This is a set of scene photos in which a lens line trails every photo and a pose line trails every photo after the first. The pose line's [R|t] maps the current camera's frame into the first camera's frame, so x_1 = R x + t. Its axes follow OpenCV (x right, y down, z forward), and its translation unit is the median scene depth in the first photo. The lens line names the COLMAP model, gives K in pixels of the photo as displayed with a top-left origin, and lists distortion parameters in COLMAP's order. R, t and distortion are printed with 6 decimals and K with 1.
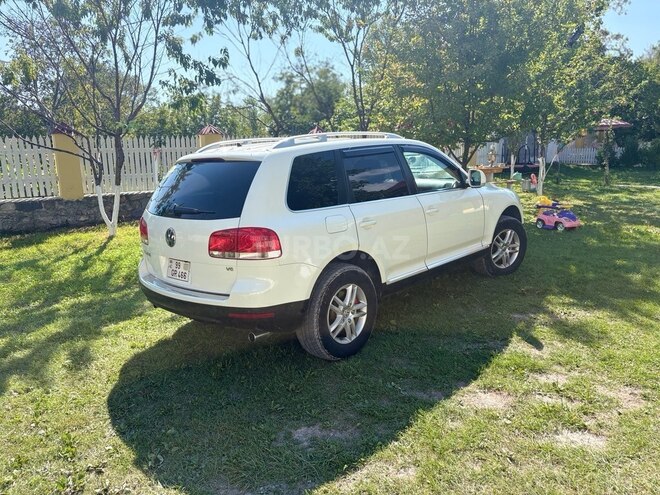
lens RADIAL K [[506.2, 0, 330.0], [0, 506.2, 247.5], [0, 0, 1]] dist [0.037317, -0.002835]
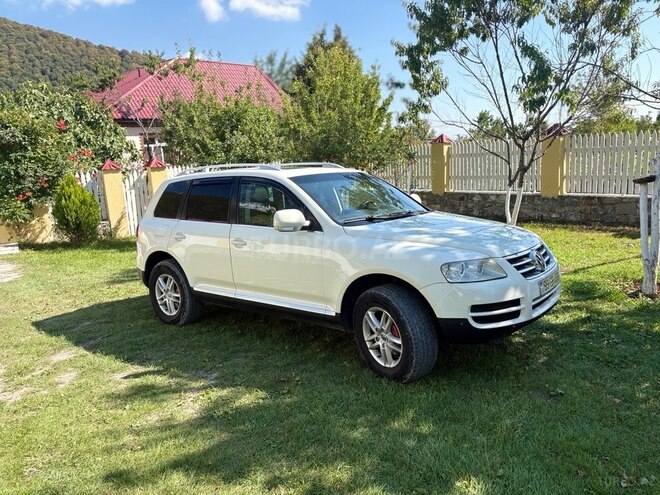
lens RADIAL K [[506.2, 0, 330.0], [0, 506.2, 247.5], [0, 0, 1]] dist [0.037317, -0.002835]
pose [[0.089179, 0.201825, -0.975353, 1.361228], [-0.149943, 0.970815, 0.187176, -0.315723], [0.984665, 0.129555, 0.116839, 1.194845]]
